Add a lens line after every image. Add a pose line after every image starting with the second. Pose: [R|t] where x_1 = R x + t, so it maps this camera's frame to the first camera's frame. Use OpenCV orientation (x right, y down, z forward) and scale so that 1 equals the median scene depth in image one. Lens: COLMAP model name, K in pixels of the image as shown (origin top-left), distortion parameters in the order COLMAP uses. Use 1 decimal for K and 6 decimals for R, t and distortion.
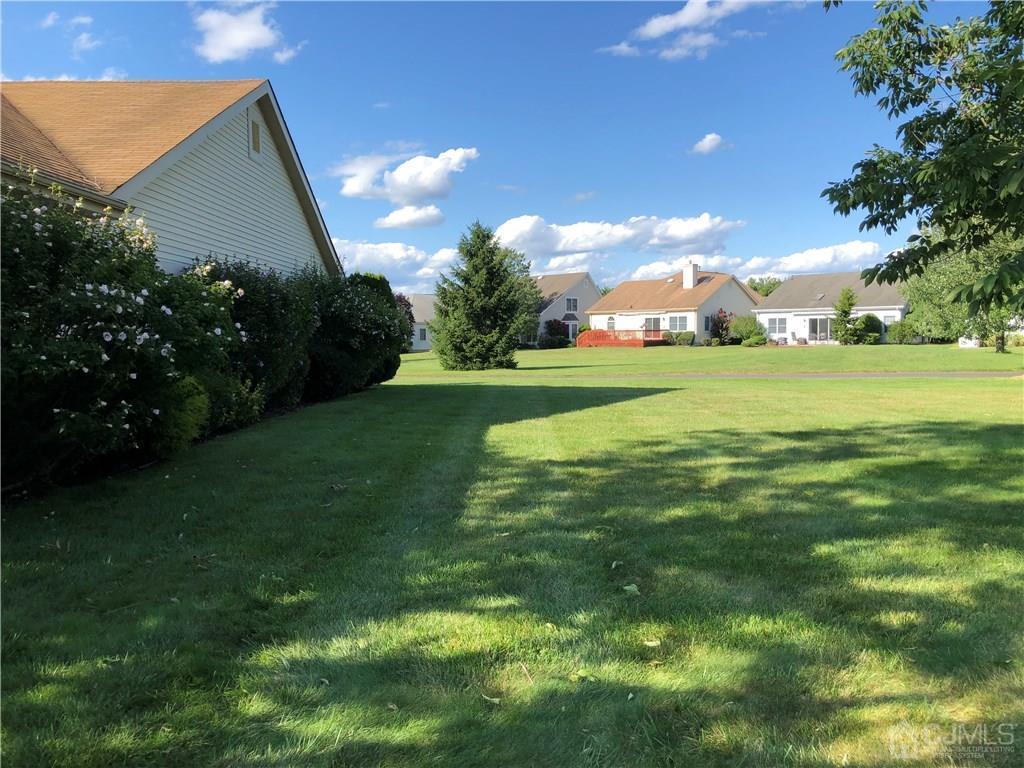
lens RADIAL K [[830.4, 0, 520.4], [0, 830.4, 380.2], [0, 0, 1]] dist [0.058679, -0.066604]
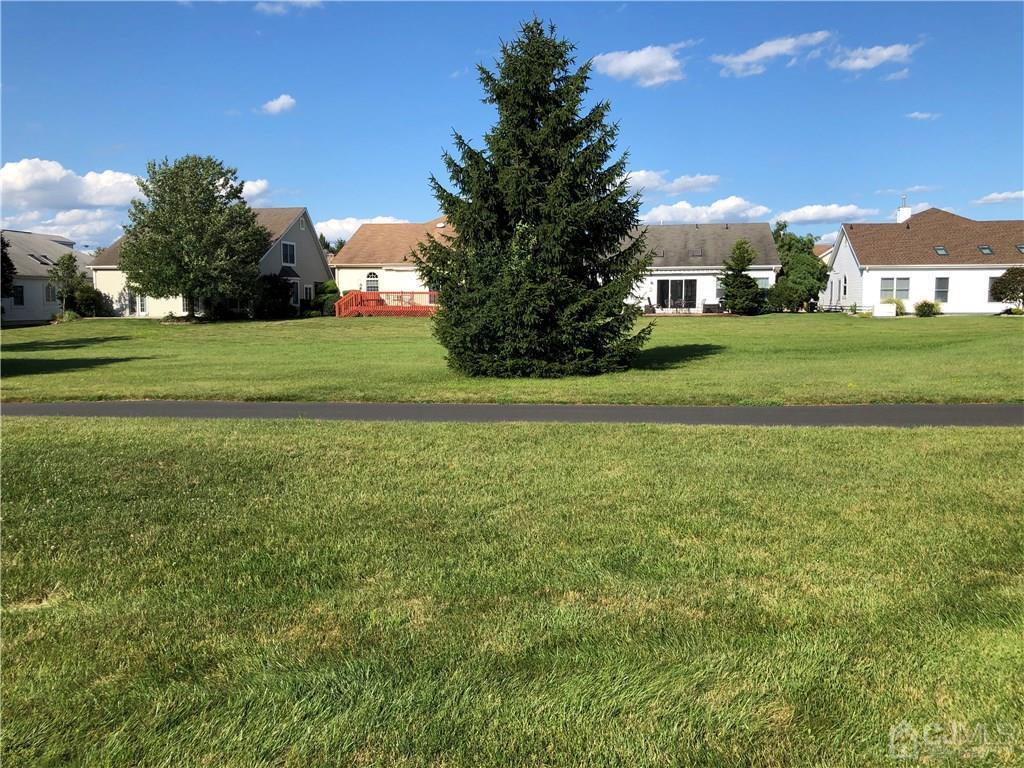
lens RADIAL K [[830.4, 0, 511.9], [0, 830.4, 384.1], [0, 0, 1]] dist [0.058679, -0.066604]
pose [[0.863605, -0.041101, 0.502490, -0.083722], [0.020181, 0.998691, 0.047004, -0.008291], [-0.503764, -0.030452, 0.863304, 0.201780]]
